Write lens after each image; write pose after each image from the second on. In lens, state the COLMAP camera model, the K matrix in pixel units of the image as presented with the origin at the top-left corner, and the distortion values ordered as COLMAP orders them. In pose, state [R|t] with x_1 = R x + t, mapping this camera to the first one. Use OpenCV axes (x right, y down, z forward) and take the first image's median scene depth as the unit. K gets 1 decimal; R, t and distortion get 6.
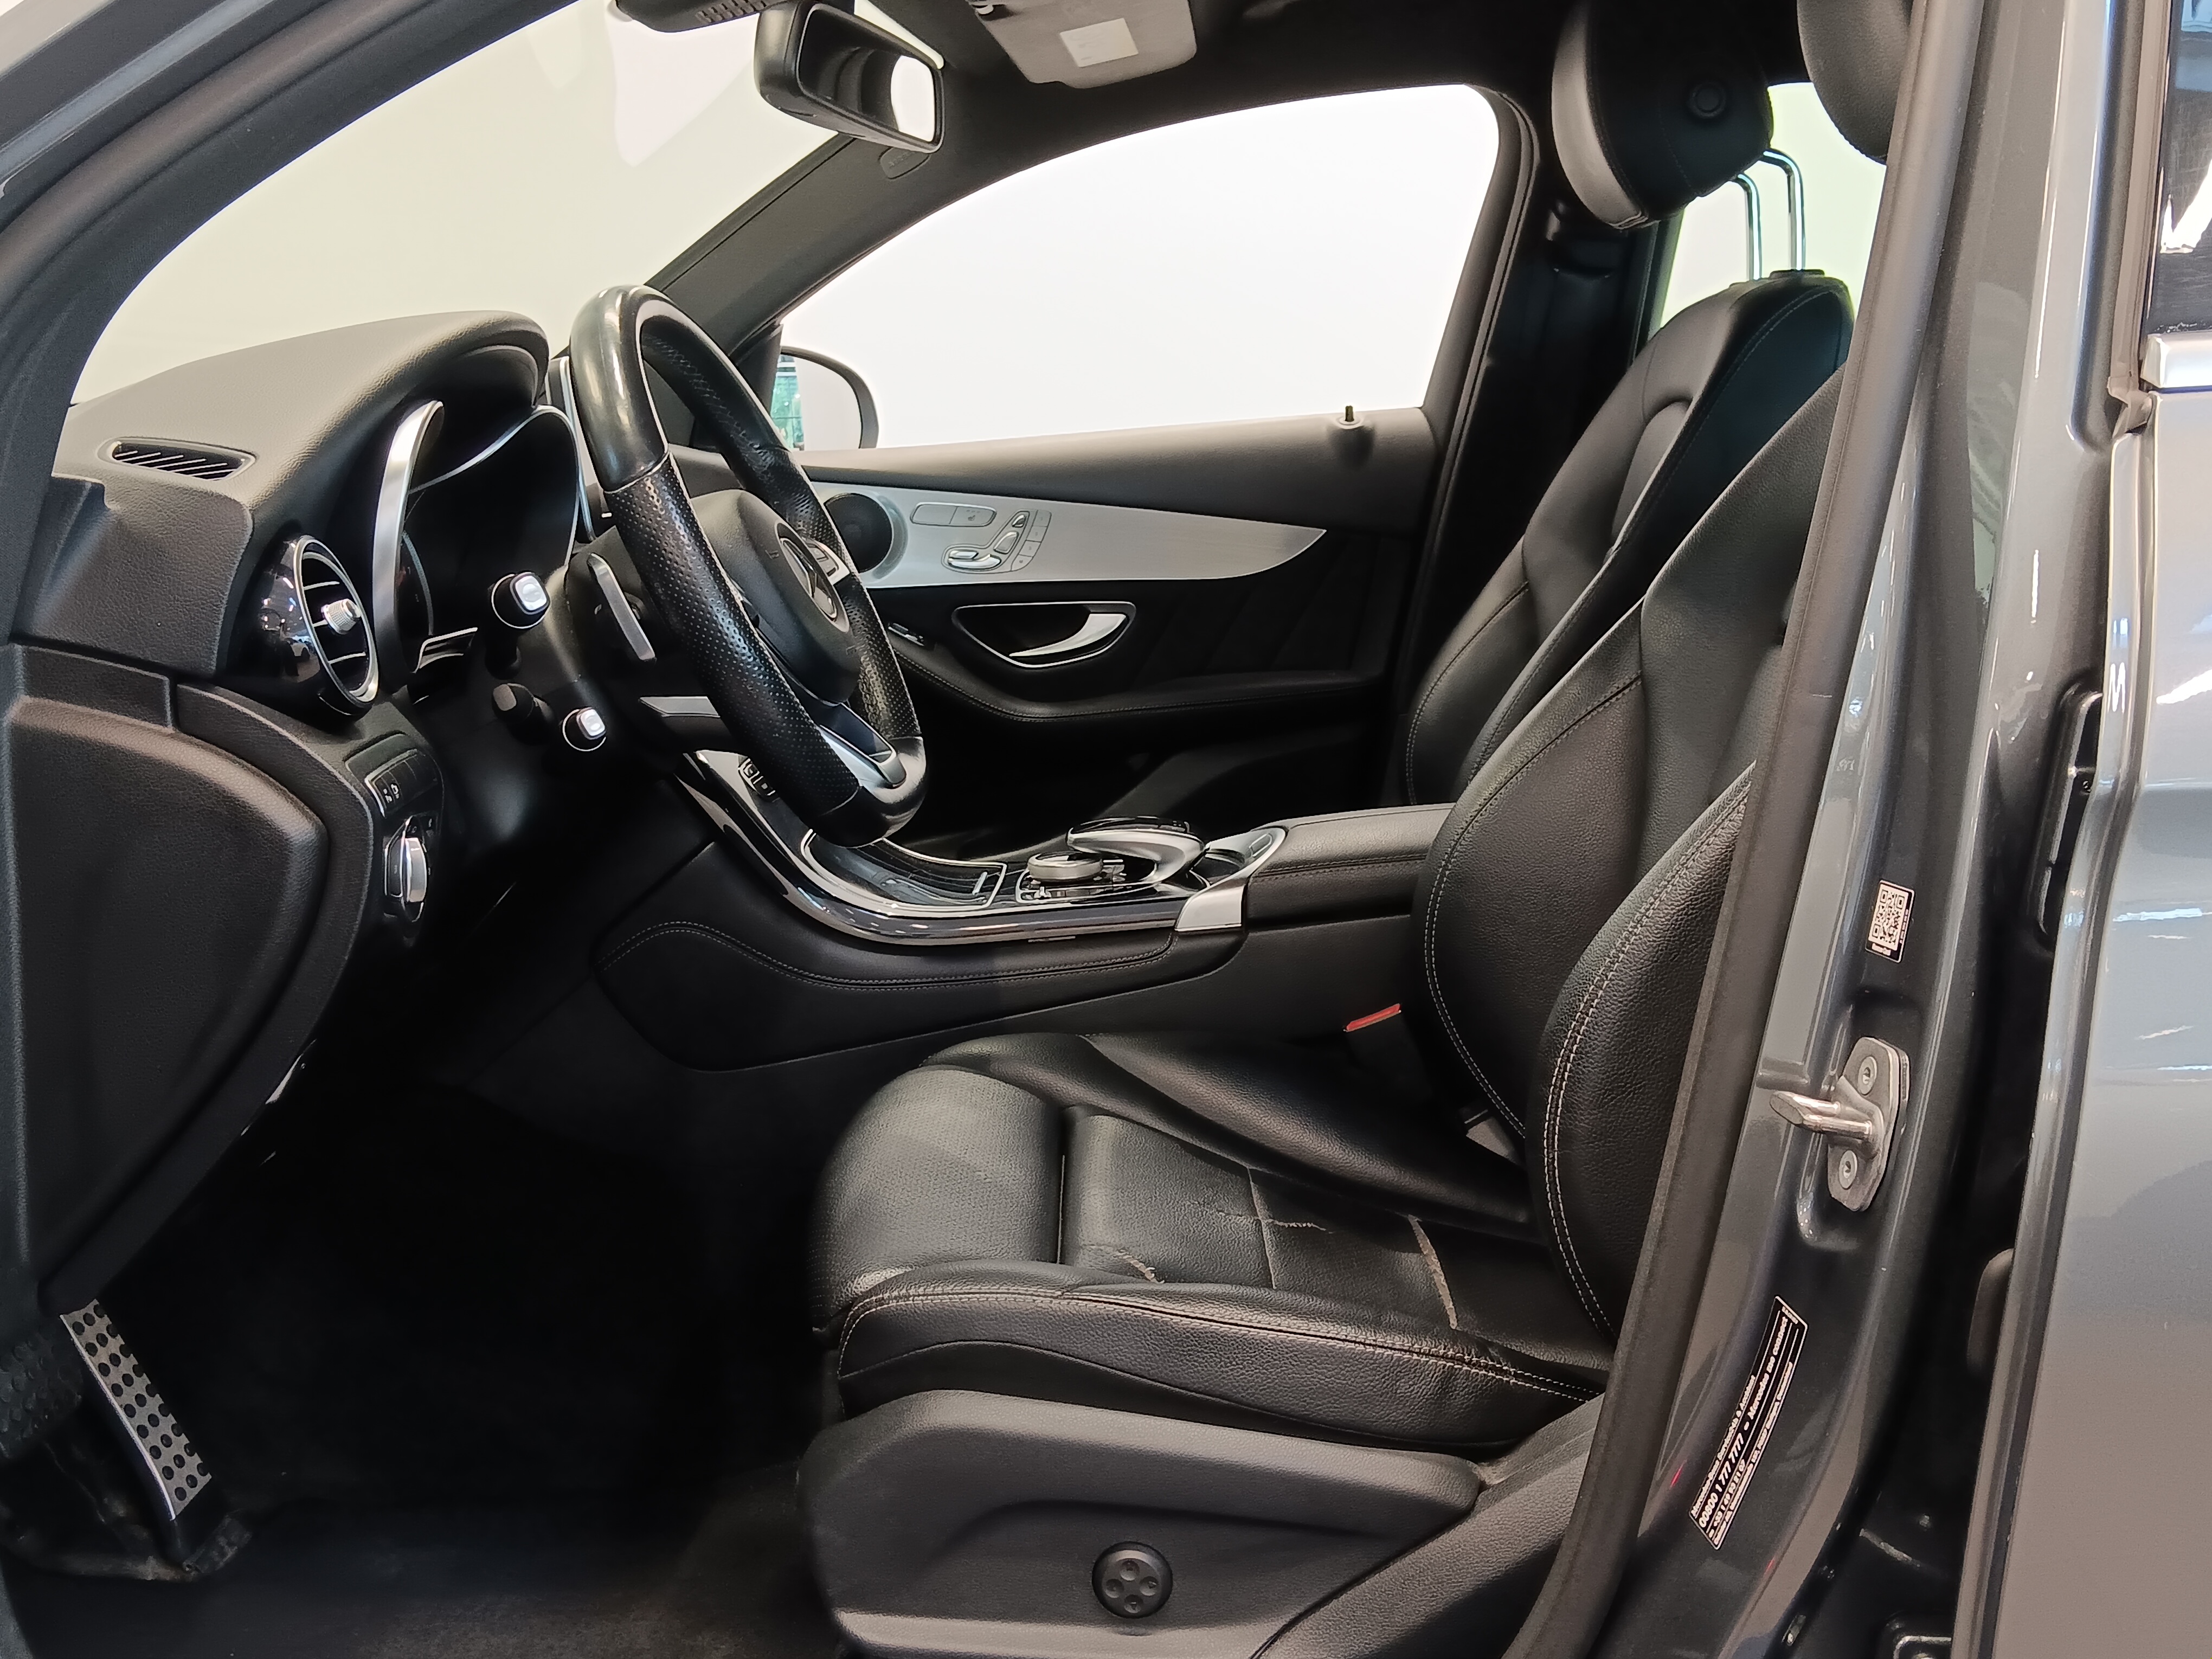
lens RADIAL K [[2594.3, 0, 1098.0], [0, 2594.3, 818.1], [0, 0, 1]] dist [0.155400, -0.440544]
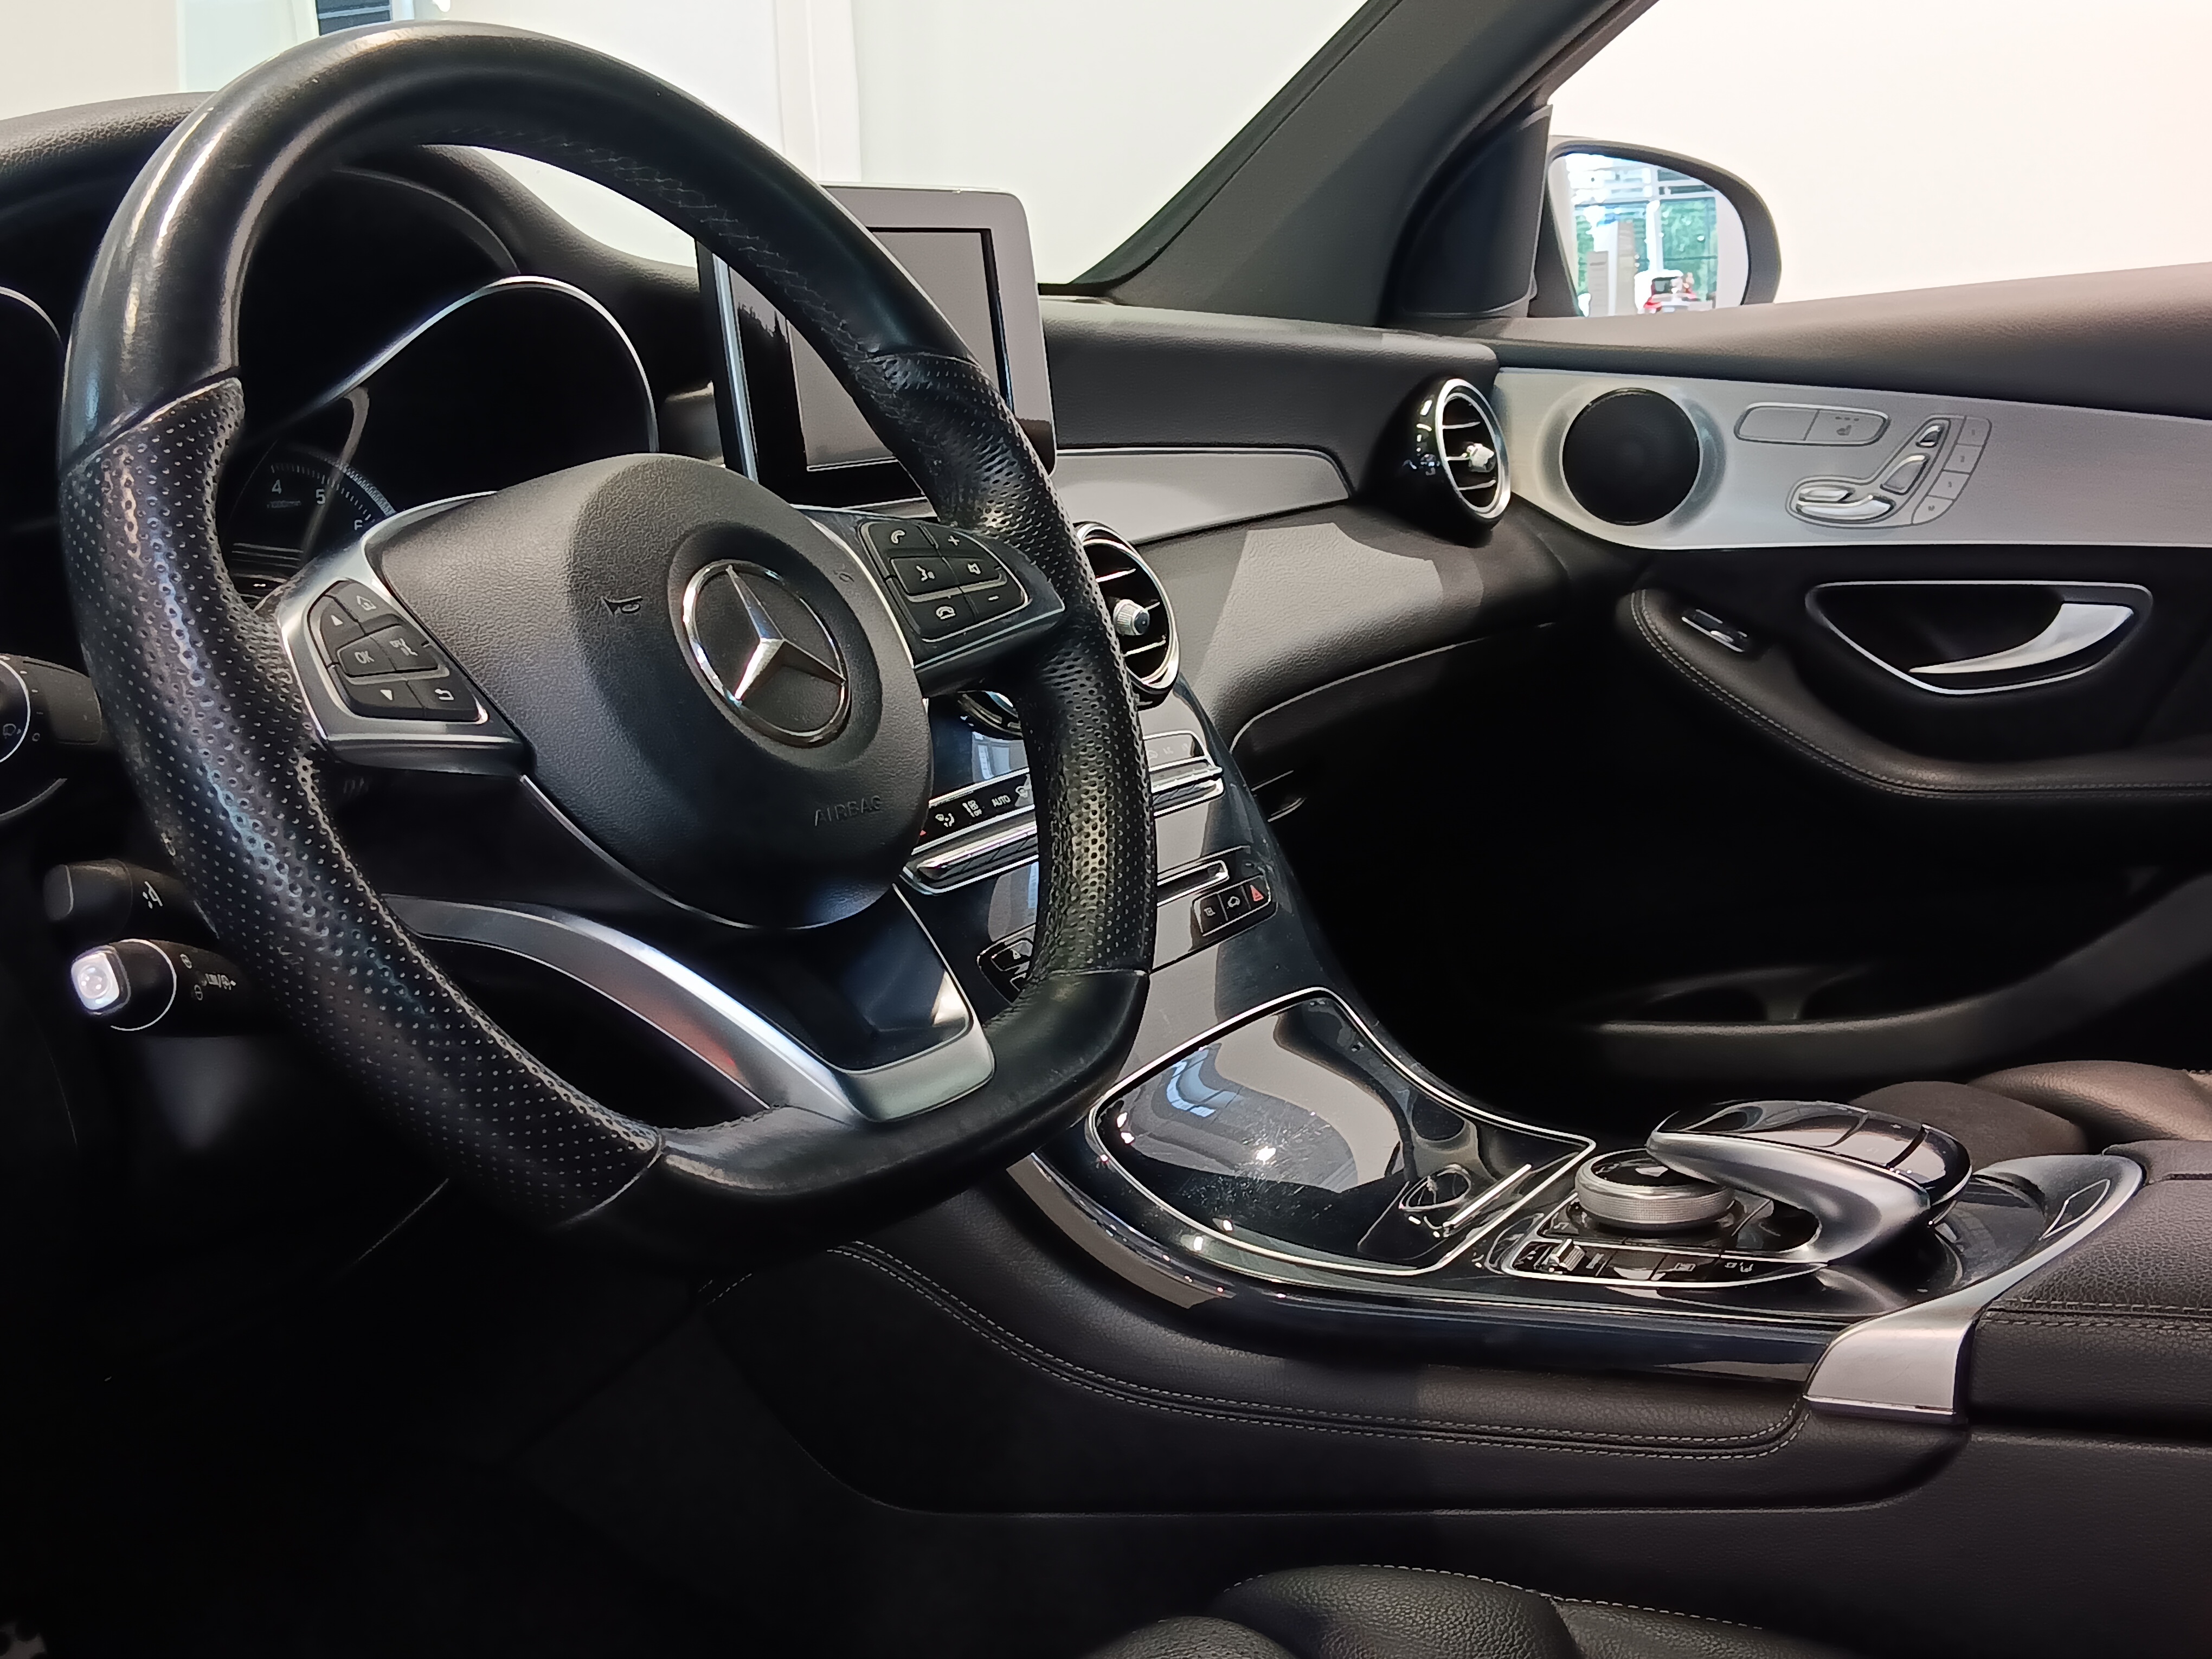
lens RADIAL K [[2594.3, 0, 1098.0], [0, 2594.3, 818.1], [0, 0, 1]] dist [0.155400, -0.440544]
pose [[0.840280, 0.085670, -0.535341, 0.129243], [-0.045675, 0.995112, 0.087556, -0.073882], [0.540225, -0.049120, 0.840086, 0.425442]]
